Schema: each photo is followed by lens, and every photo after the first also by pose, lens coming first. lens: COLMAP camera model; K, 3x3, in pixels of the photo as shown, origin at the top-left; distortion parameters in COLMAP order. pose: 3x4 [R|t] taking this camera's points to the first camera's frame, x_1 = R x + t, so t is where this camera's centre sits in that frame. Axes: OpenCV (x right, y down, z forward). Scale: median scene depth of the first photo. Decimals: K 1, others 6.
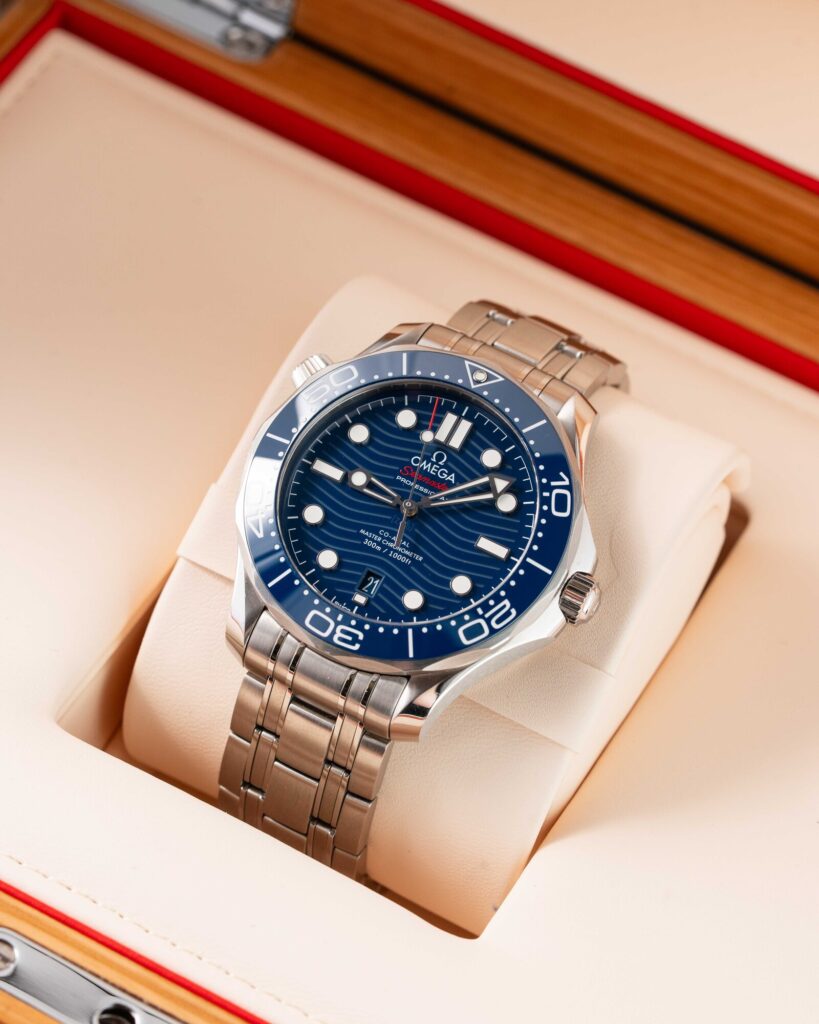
lens RADIAL K [[4223.7, 0, 408.5], [0, 4223.7, 513.1], [0, 0, 1]] dist [0.199080, 0.000000]
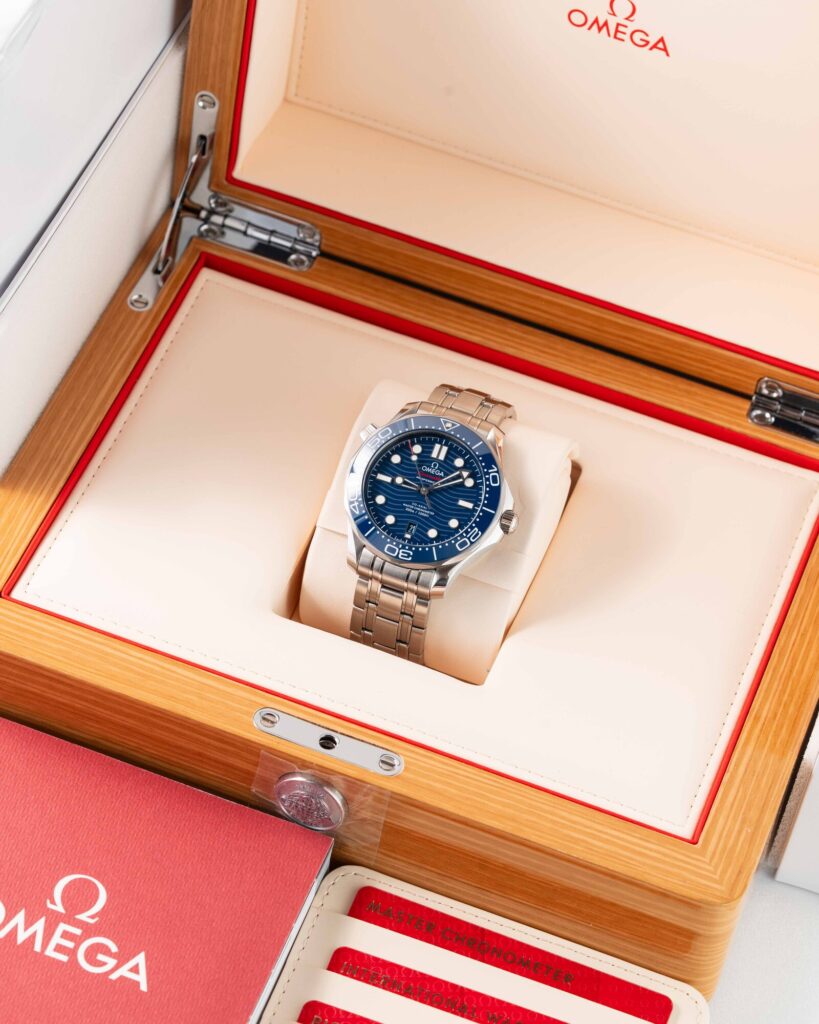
lens RADIAL K [[4223.7, 0, 410.4], [0, 4223.7, 512.5], [0, 0, 1]] dist [0.199080, 0.000000]
pose [[0.990487, -0.132305, 0.037814, -0.089041], [0.130963, 0.990733, 0.036011, -0.068185], [-0.042228, -0.030716, 0.998636, -1.135374]]
